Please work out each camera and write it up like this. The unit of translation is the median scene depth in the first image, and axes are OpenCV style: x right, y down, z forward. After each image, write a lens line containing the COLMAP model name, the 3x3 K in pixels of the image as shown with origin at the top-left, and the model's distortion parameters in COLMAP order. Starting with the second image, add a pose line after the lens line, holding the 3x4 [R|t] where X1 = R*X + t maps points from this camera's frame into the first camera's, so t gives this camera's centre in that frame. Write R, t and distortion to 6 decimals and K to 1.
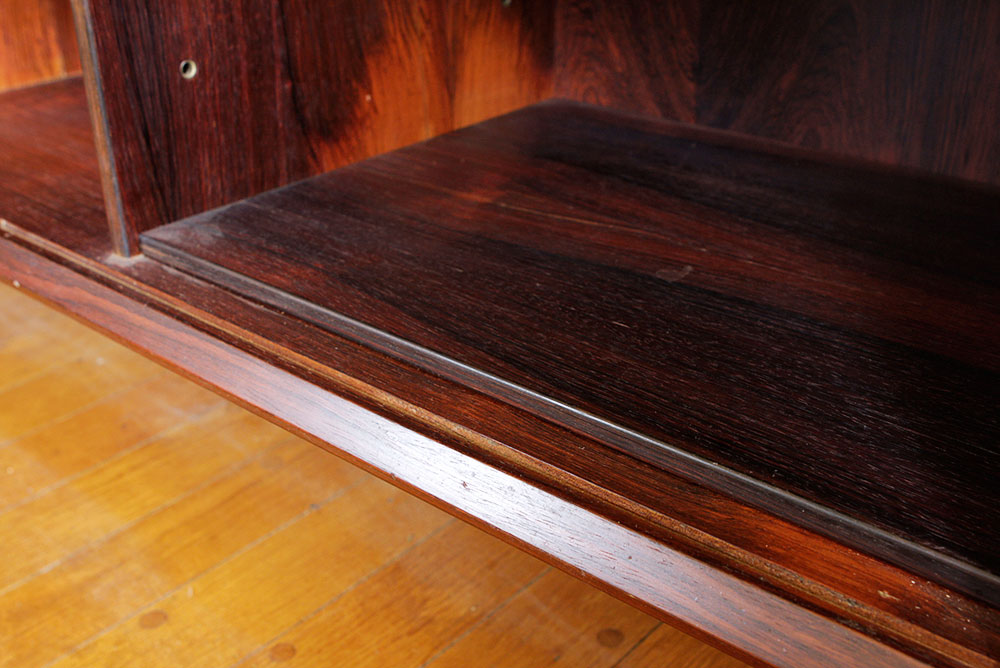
lens RADIAL K [[1122.0, 0, 504.2], [0, 1122.0, 348.7], [0, 0, 1]] dist [-0.092845, 0.000000]
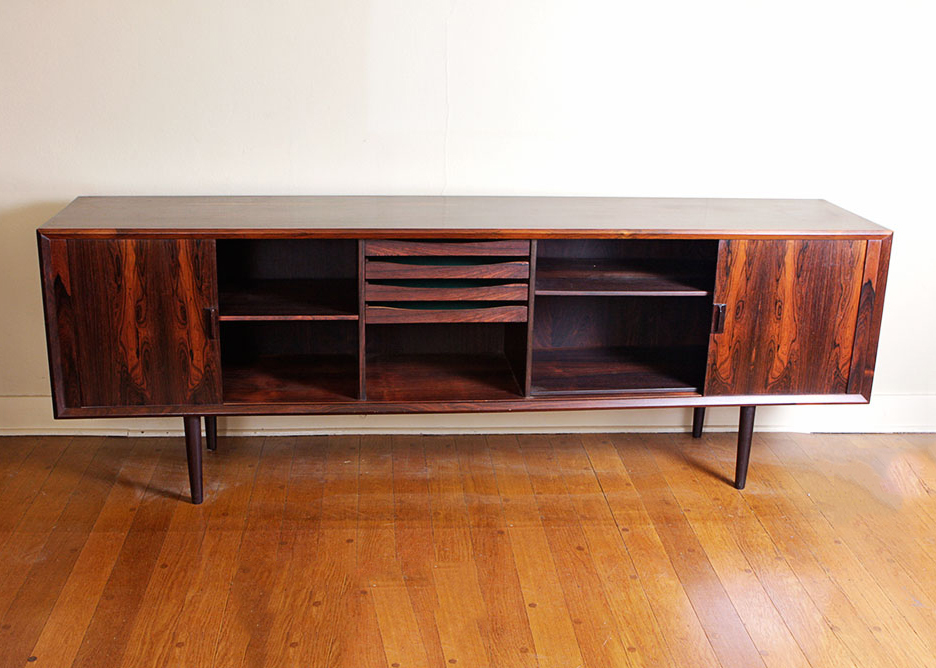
lens RADIAL K [[1140.1, 0, 493.5], [0, 1140.1, 345.5], [0, 0, 1]] dist [-0.102265, 0.000000]
pose [[0.662890, -0.200133, 0.721473, -3.695288], [0.307149, 0.951486, -0.018272, -0.236838], [-0.682815, 0.233713, 0.692201, -2.186242]]
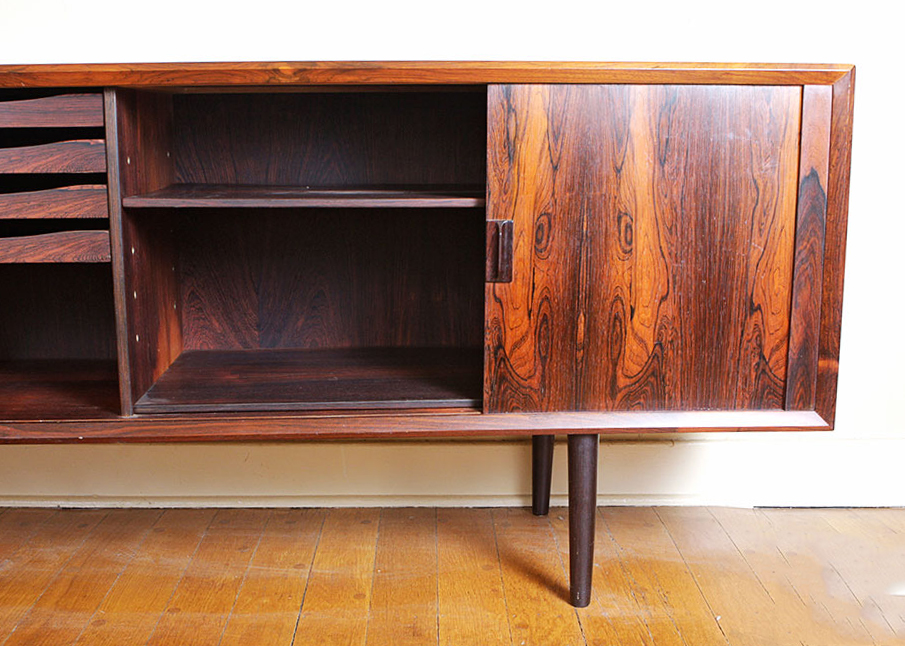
lens RADIAL K [[1102.4, 0, 456.5], [0, 1102.4, 329.1], [0, 0, 1]] dist [-0.102265, 0.000000]
pose [[0.718139, -0.116896, 0.686011, -1.352997], [0.311881, 0.935310, -0.167111, 0.336313], [-0.622098, 0.333963, 0.708140, -1.105345]]
